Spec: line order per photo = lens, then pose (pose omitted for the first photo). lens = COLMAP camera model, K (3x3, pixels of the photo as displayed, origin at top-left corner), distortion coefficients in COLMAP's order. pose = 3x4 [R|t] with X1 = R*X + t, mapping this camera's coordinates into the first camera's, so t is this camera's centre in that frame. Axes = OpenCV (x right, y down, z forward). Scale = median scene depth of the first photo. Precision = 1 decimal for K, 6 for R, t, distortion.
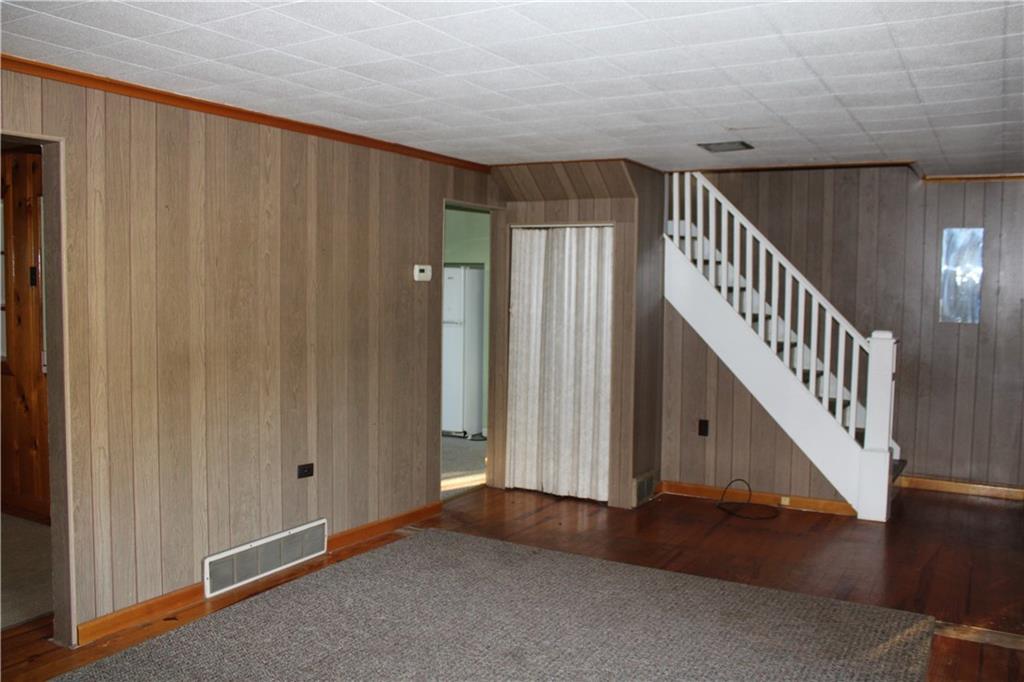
lens RADIAL K [[854.0, 0, 512.0], [0, 854.0, 341.0], [0, 0, 1]] dist [-0.160407, 0.126584]
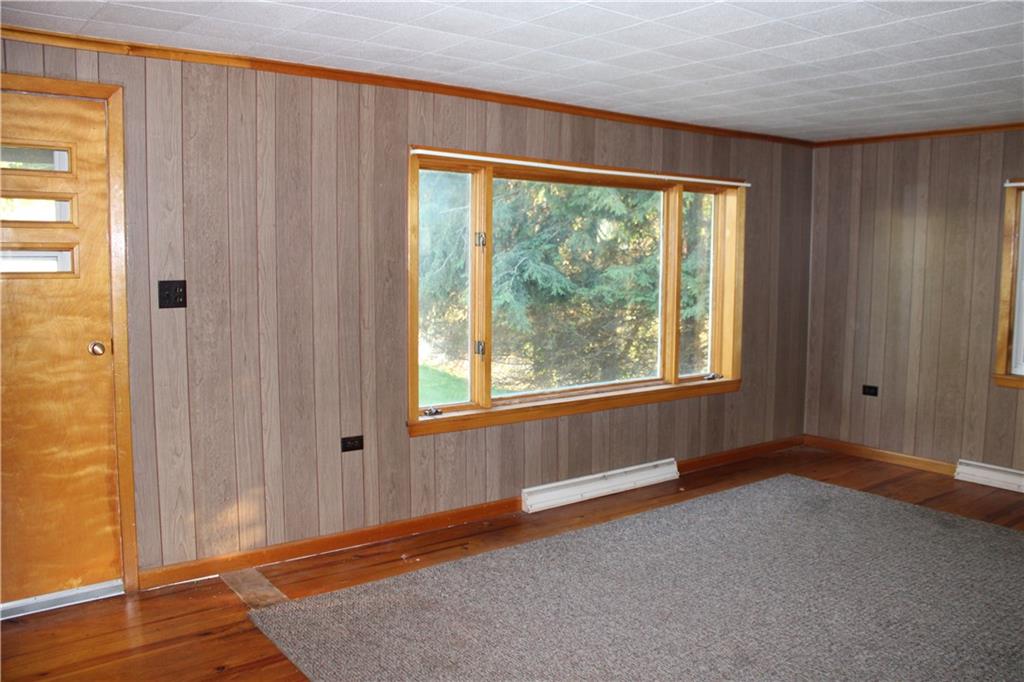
lens RADIAL K [[854.0, 0, 512.0], [0, 854.0, 341.0], [0, 0, 1]] dist [-0.160407, 0.126584]
pose [[-0.930042, -0.058366, 0.362788, -0.035446], [0.005267, 0.985086, 0.171983, -0.062870], [-0.367415, 0.161862, -0.915864, 0.983175]]
